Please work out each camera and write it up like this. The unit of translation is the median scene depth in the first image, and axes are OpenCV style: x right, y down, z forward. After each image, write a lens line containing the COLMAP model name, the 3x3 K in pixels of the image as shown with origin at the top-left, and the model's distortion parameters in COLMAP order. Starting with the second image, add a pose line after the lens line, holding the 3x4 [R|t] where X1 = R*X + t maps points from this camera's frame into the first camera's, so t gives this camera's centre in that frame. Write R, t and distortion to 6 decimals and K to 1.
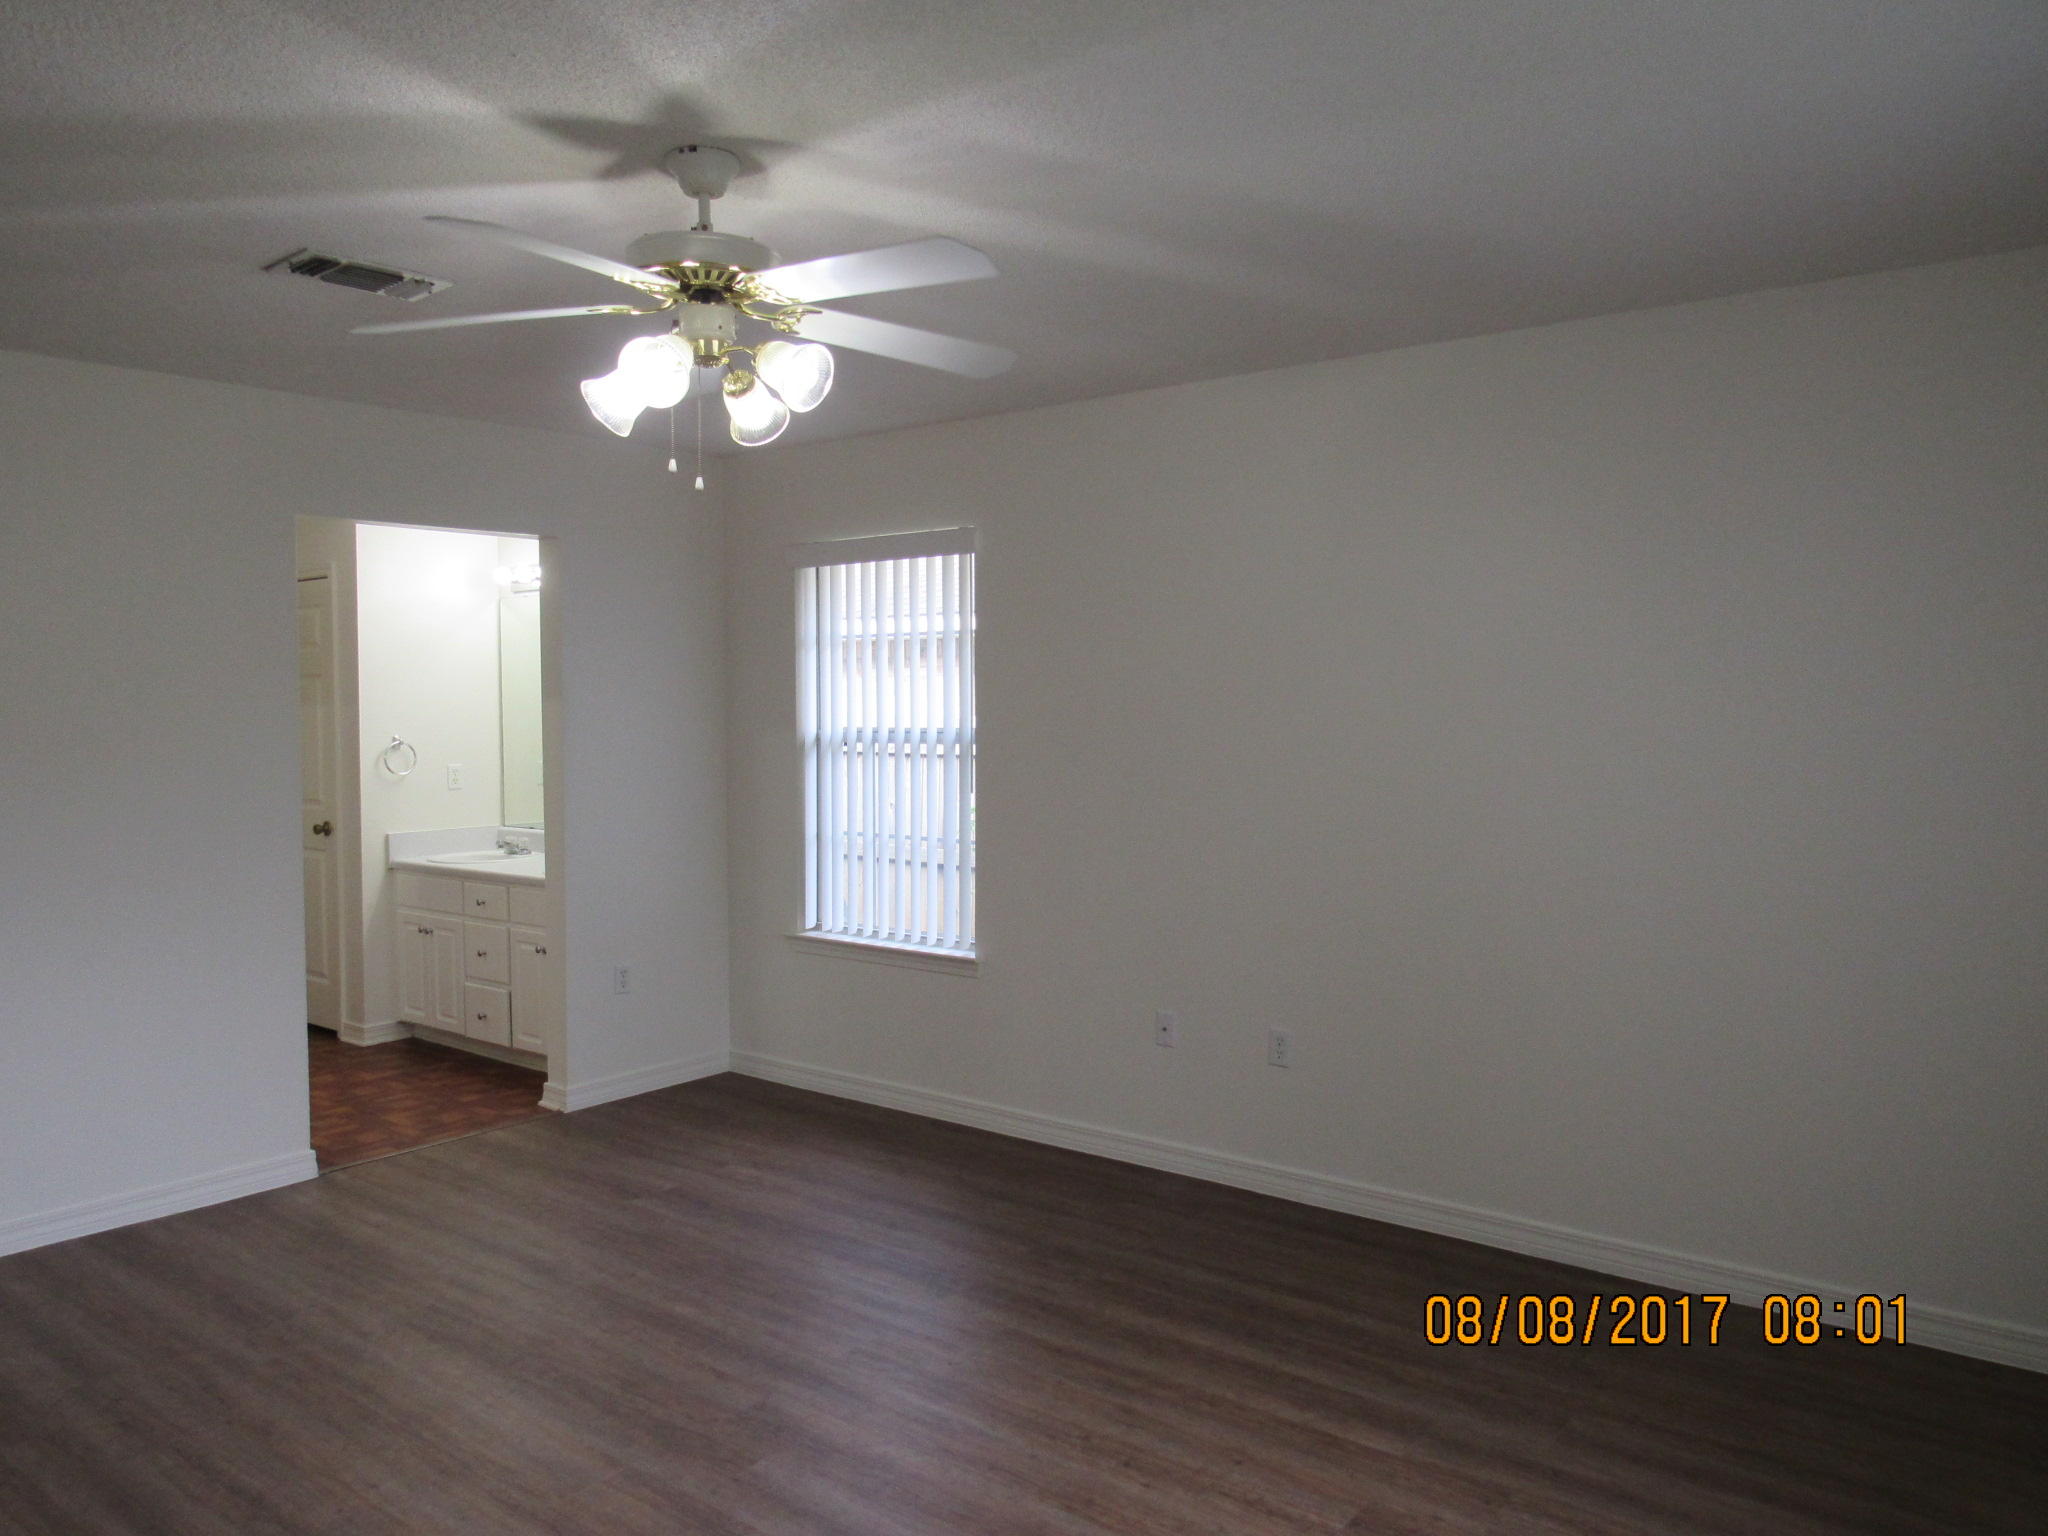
lens RADIAL K [[1465.3, 0, 1029.2], [0, 1465.3, 785.8], [0, 0, 1]] dist [-0.018239, -0.009448]
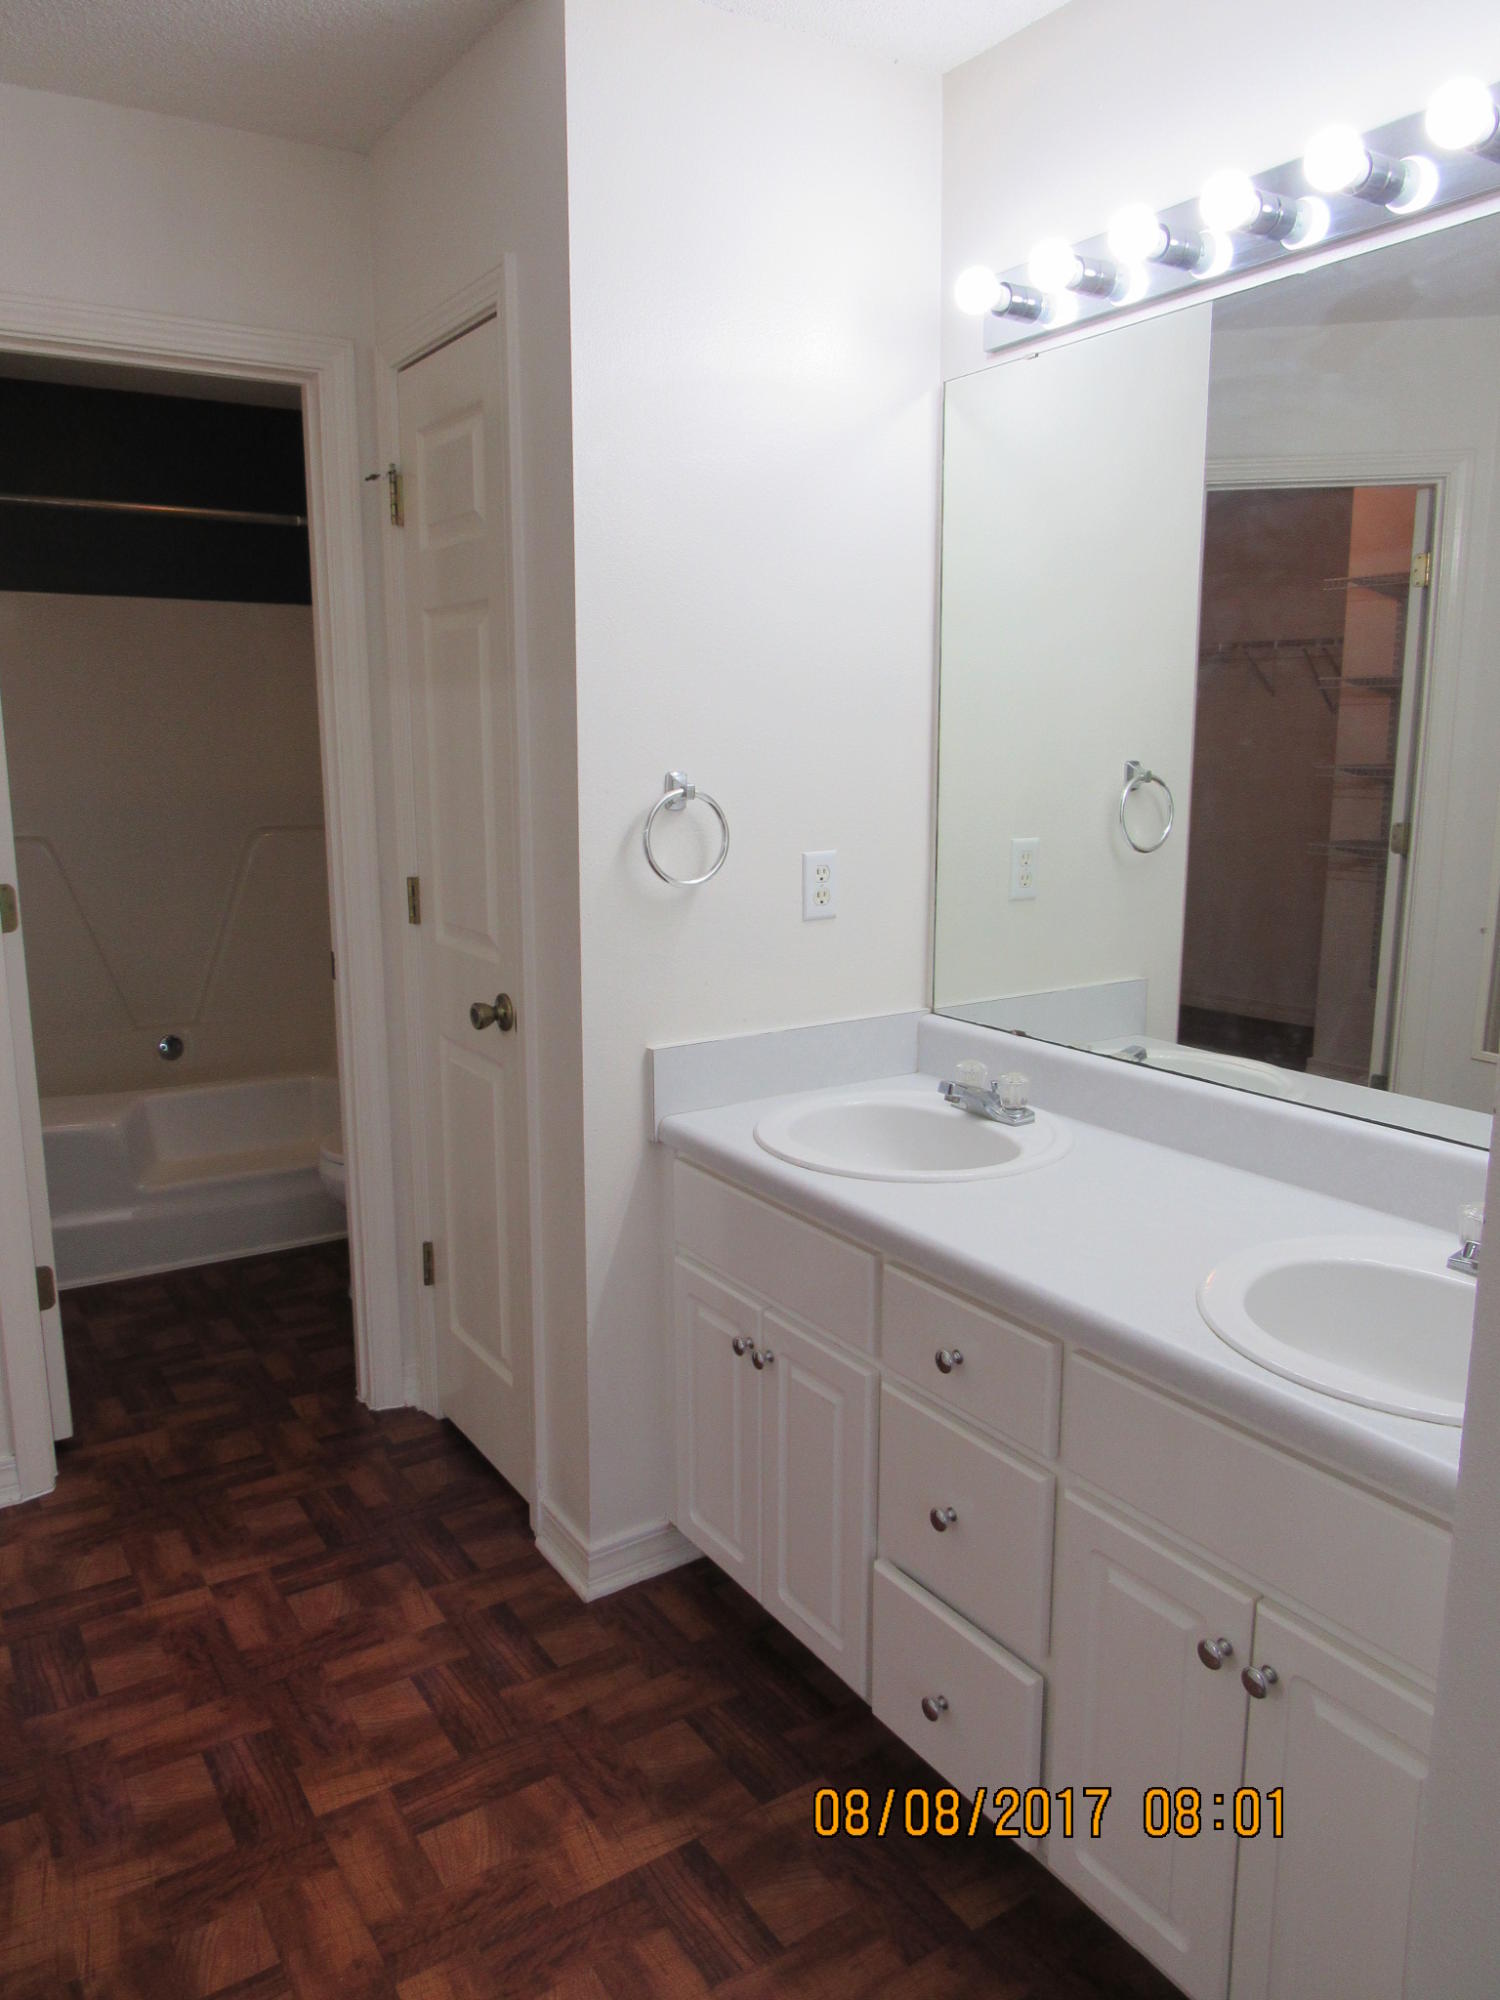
lens RADIAL K [[1431.0, 0, 732.8], [0, 1431.0, 1020.2], [0, 0, 1]] dist [-0.018239, -0.009448]
pose [[0.942288, 0.068041, -0.327816, -0.301667], [-0.017417, 0.987768, 0.154955, -0.028722], [0.334349, -0.140303, 0.931947, 0.670889]]
